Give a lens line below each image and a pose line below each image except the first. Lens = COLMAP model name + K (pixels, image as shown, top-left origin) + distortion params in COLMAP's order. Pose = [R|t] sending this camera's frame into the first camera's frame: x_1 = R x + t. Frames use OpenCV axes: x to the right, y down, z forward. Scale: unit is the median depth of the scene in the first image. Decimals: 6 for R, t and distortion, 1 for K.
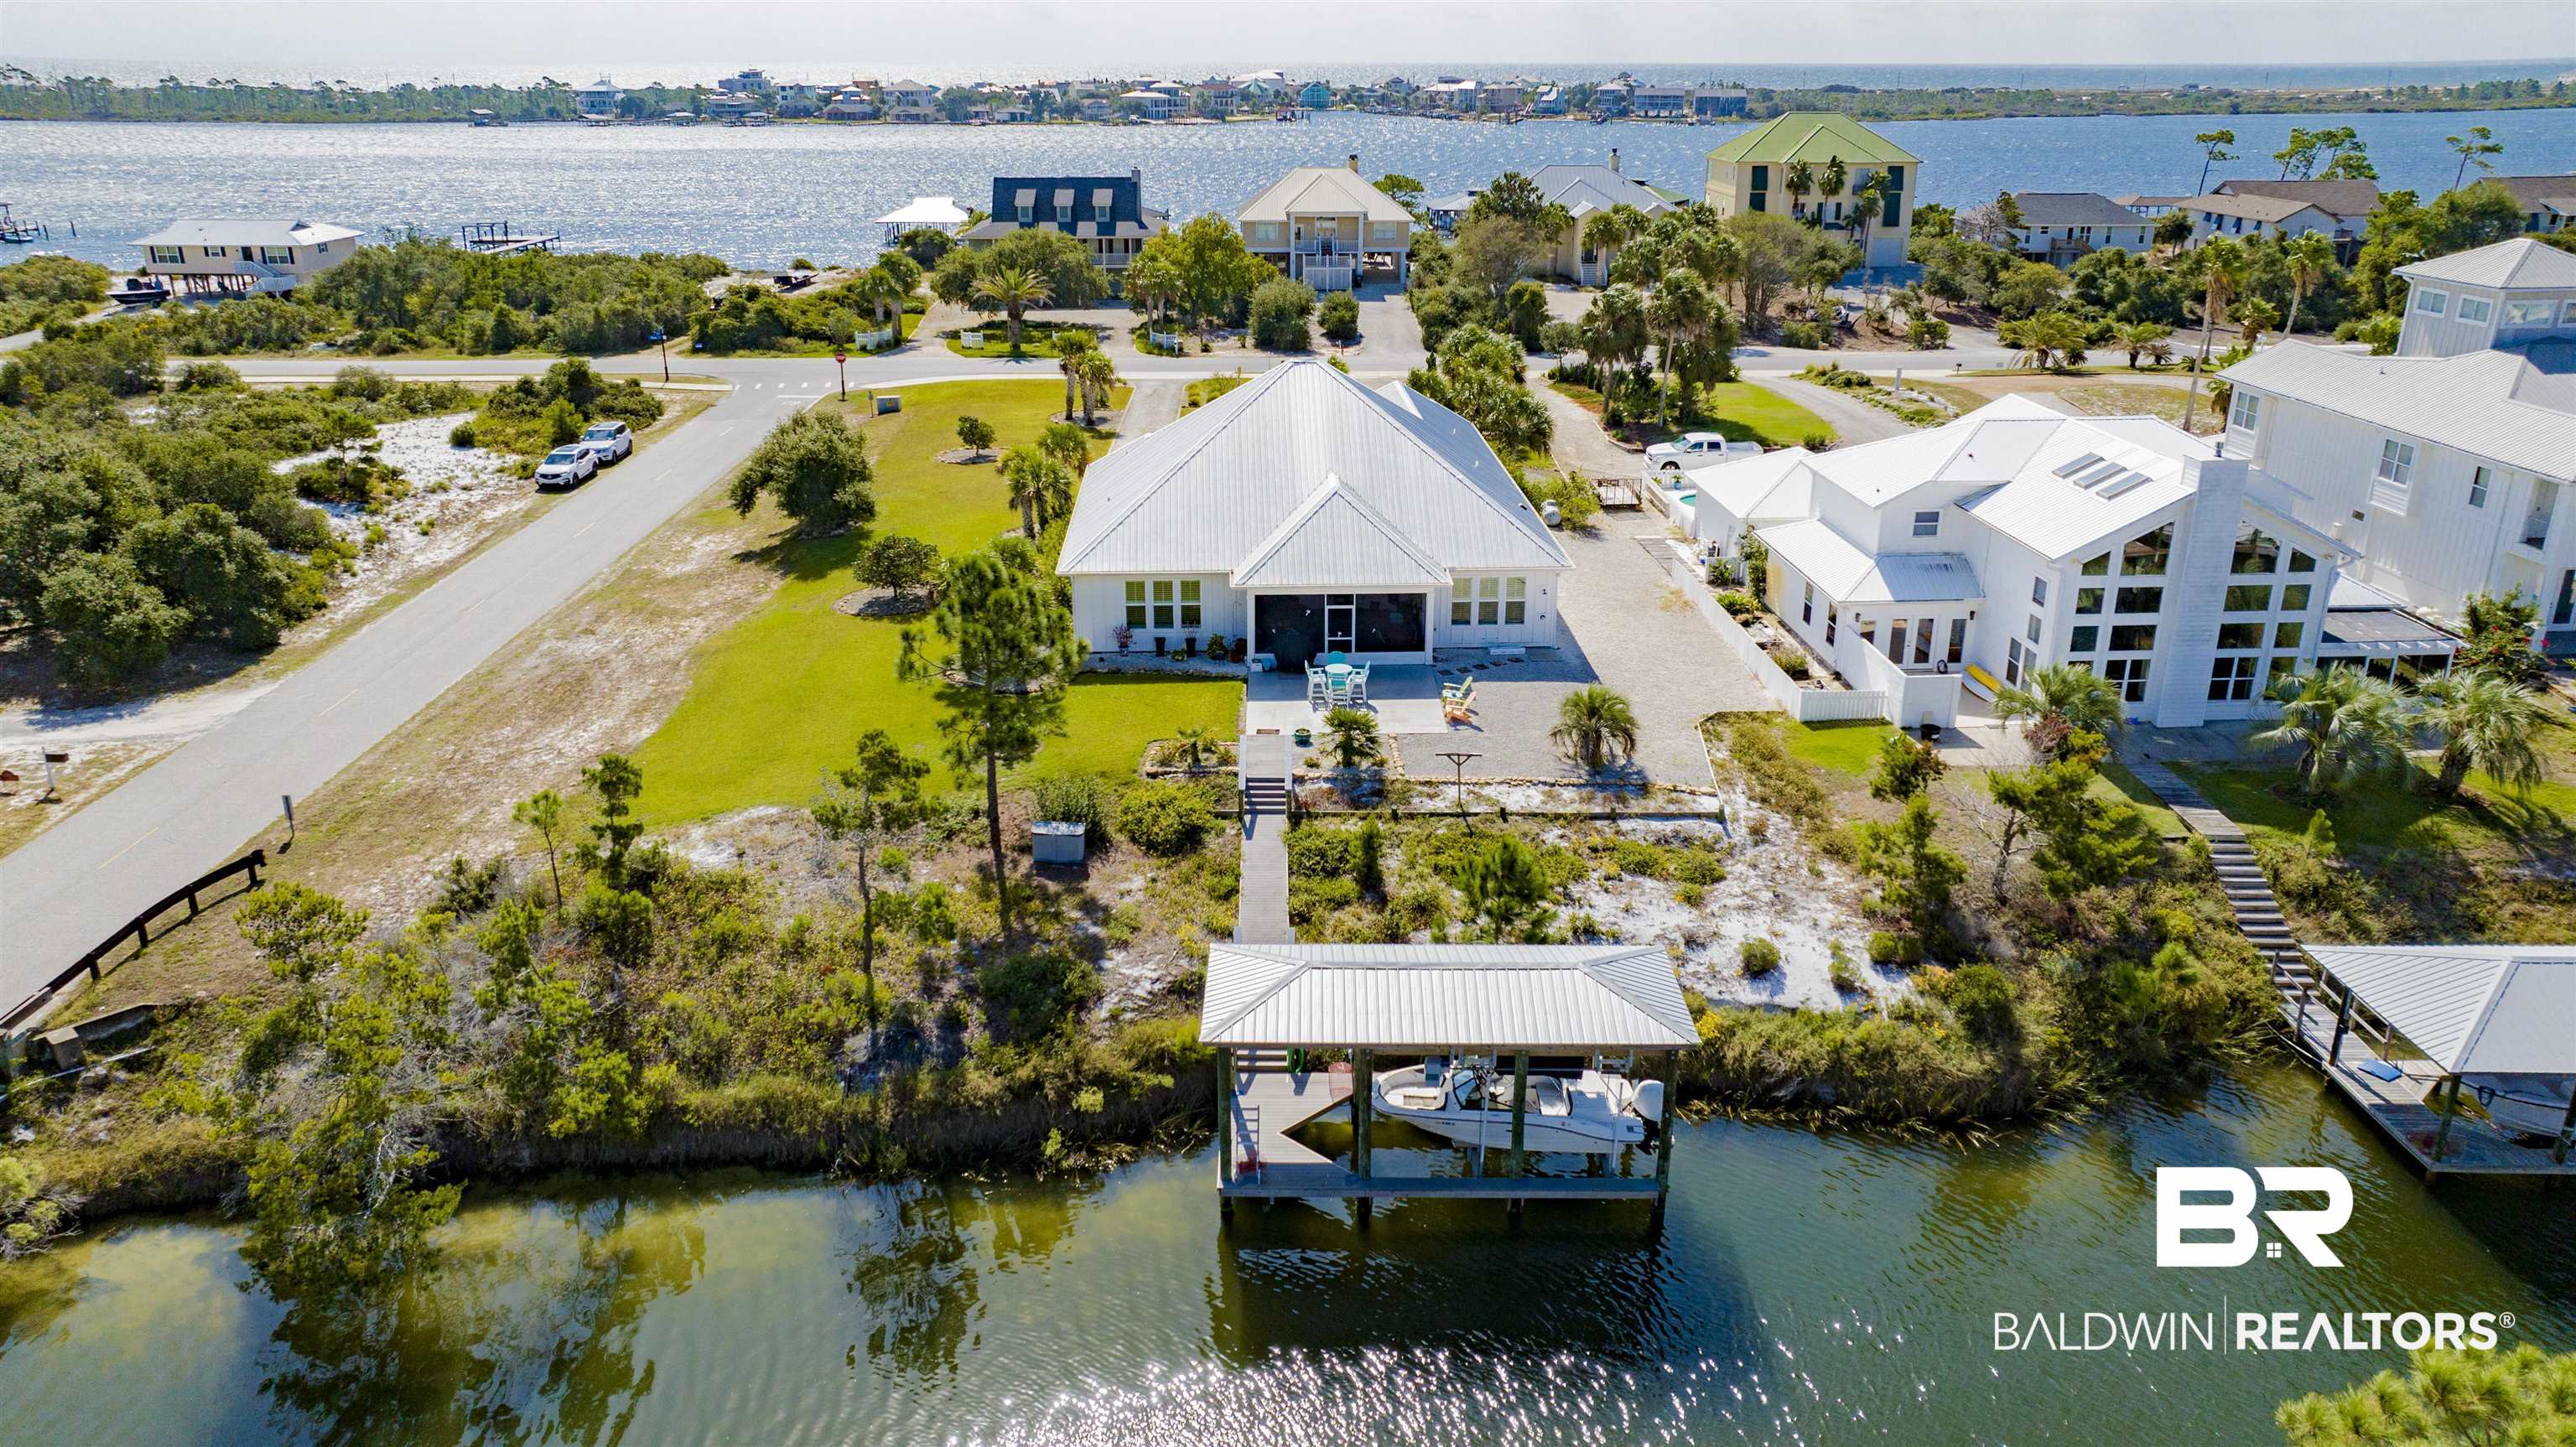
lens RADIAL K [[1859.4, 0, 1268.8], [0, 1859.4, 723.9], [0, 0, 1]] dist [-0.002258, 0.004990]
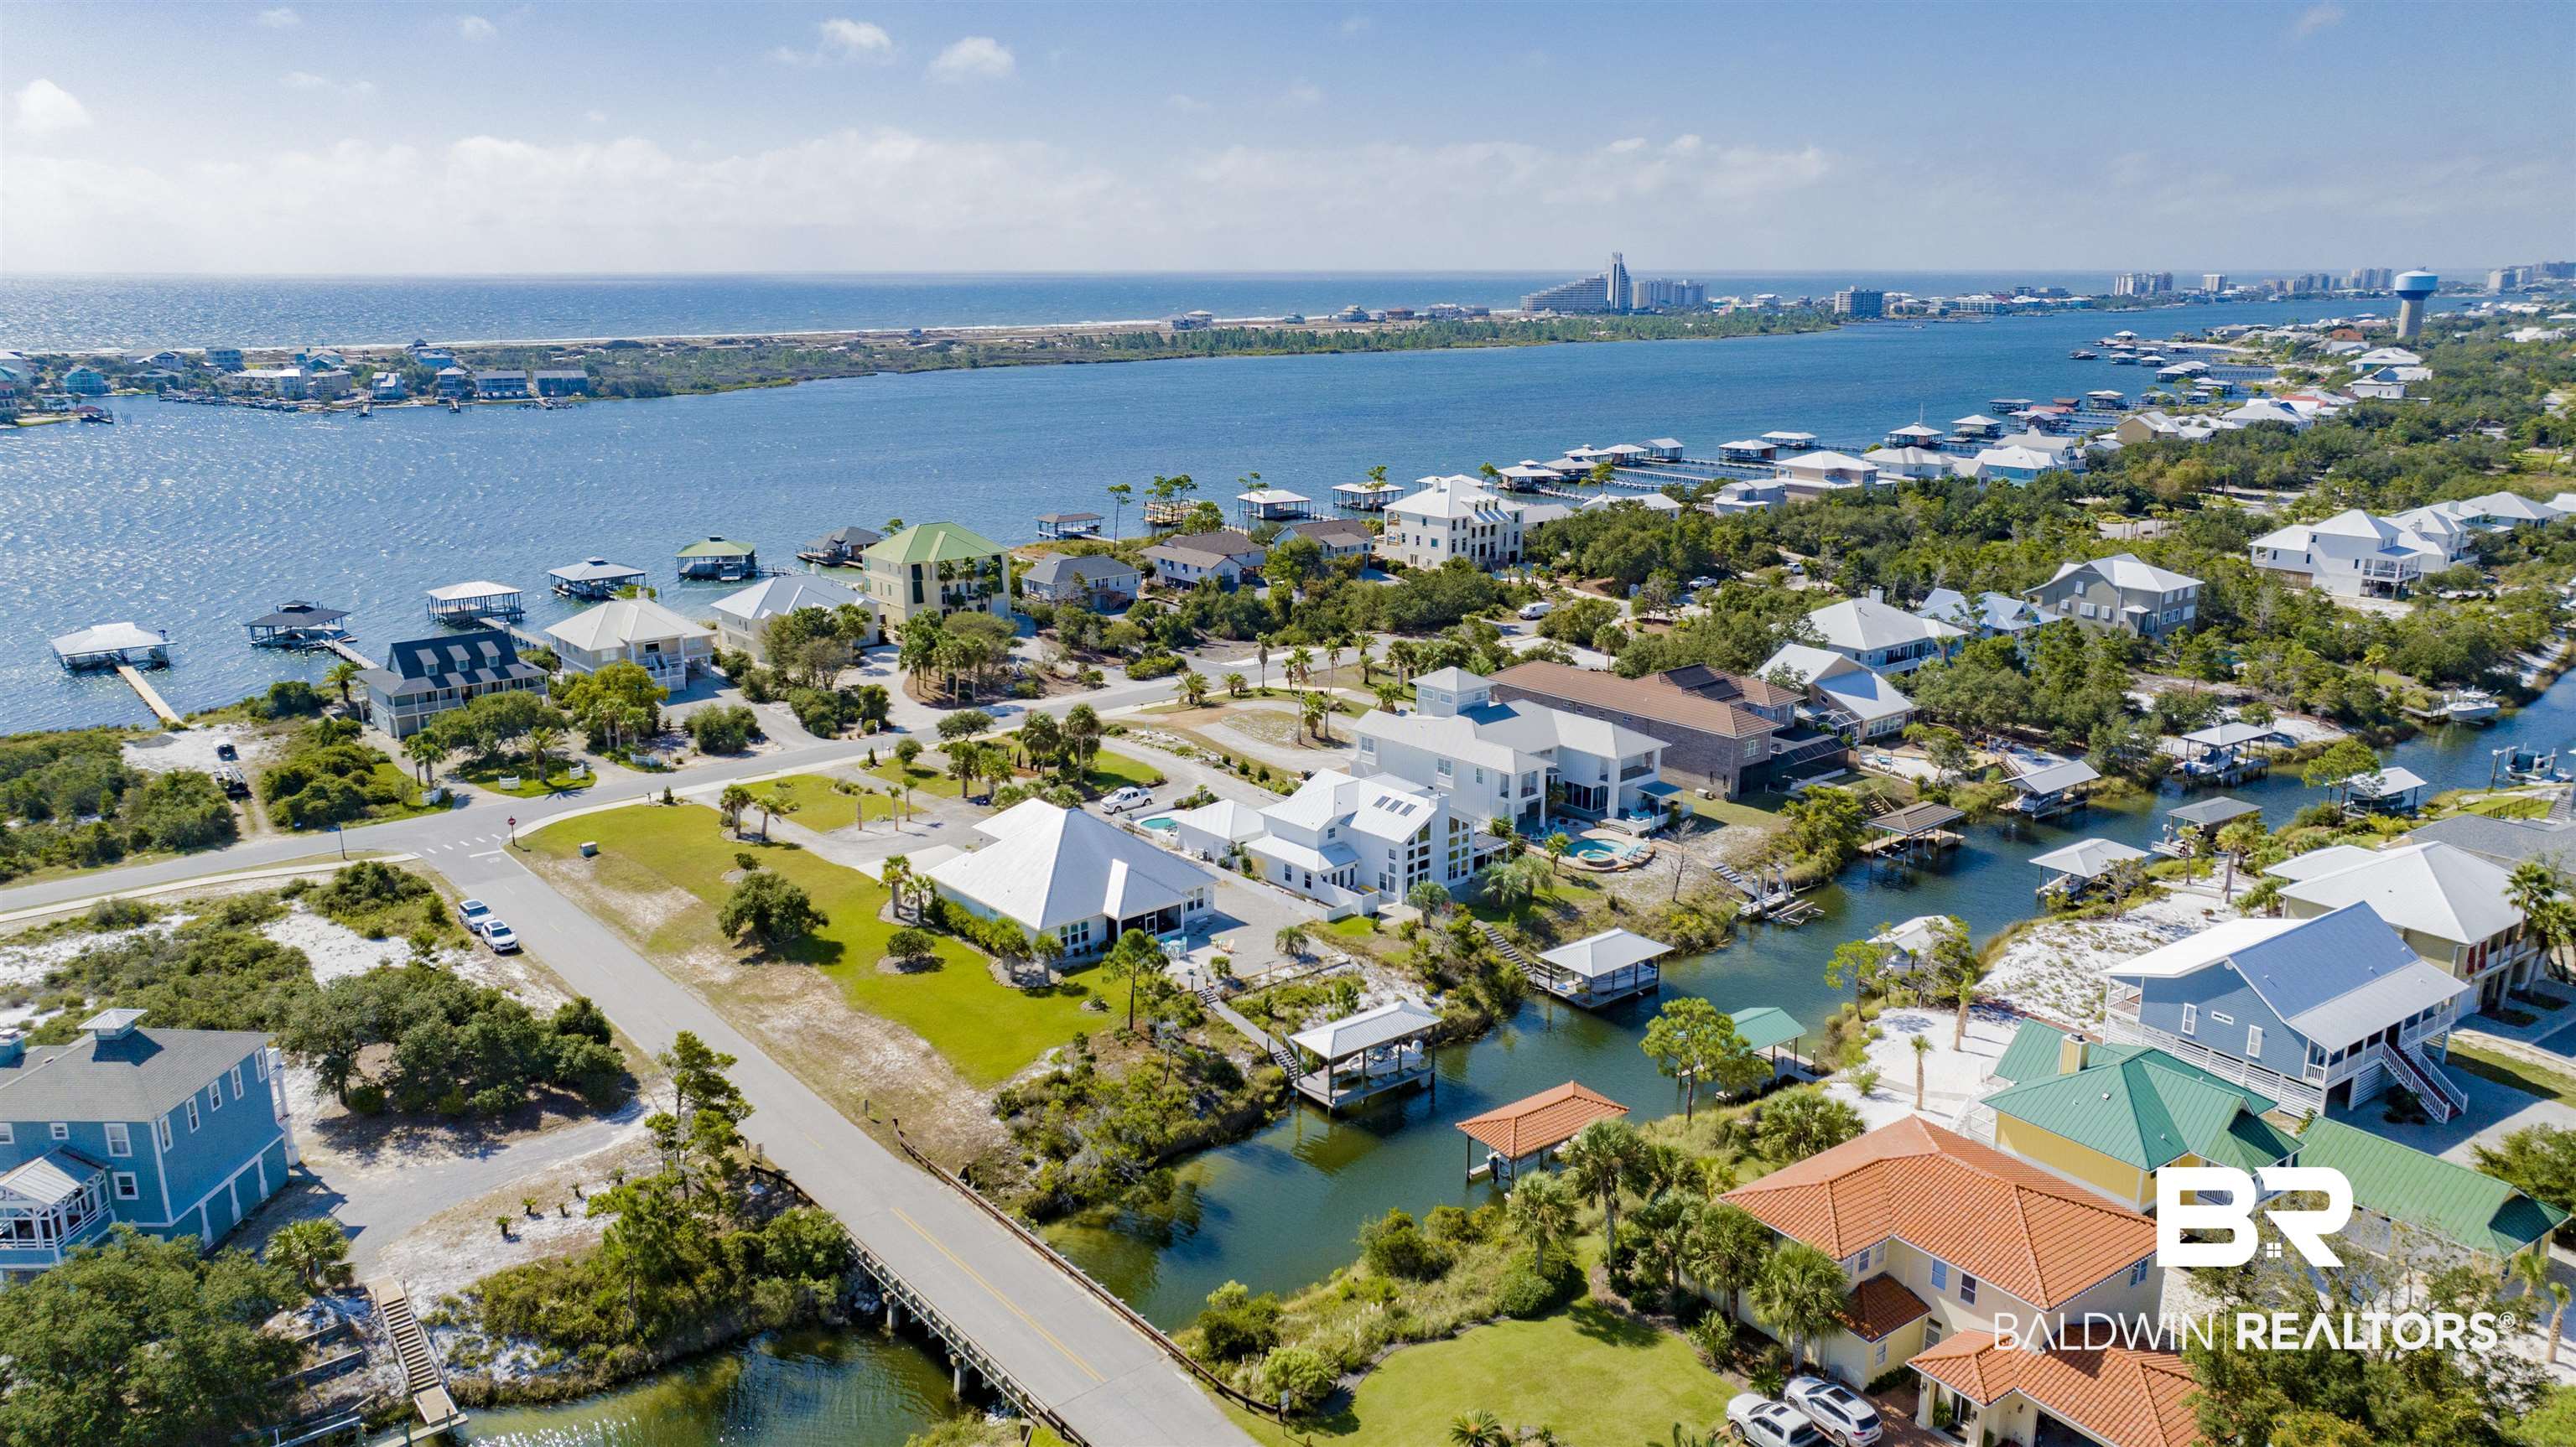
lens RADIAL K [[1859.4, 0, 1268.8], [0, 1859.4, 723.9], [0, 0, 1]] dist [-0.002258, 0.004990]
pose [[0.792822, -0.157218, 0.588826, -1.283051], [0.215523, 0.976051, -0.029582, -0.216122], [-0.570073, 0.150359, 0.807718, -1.093593]]
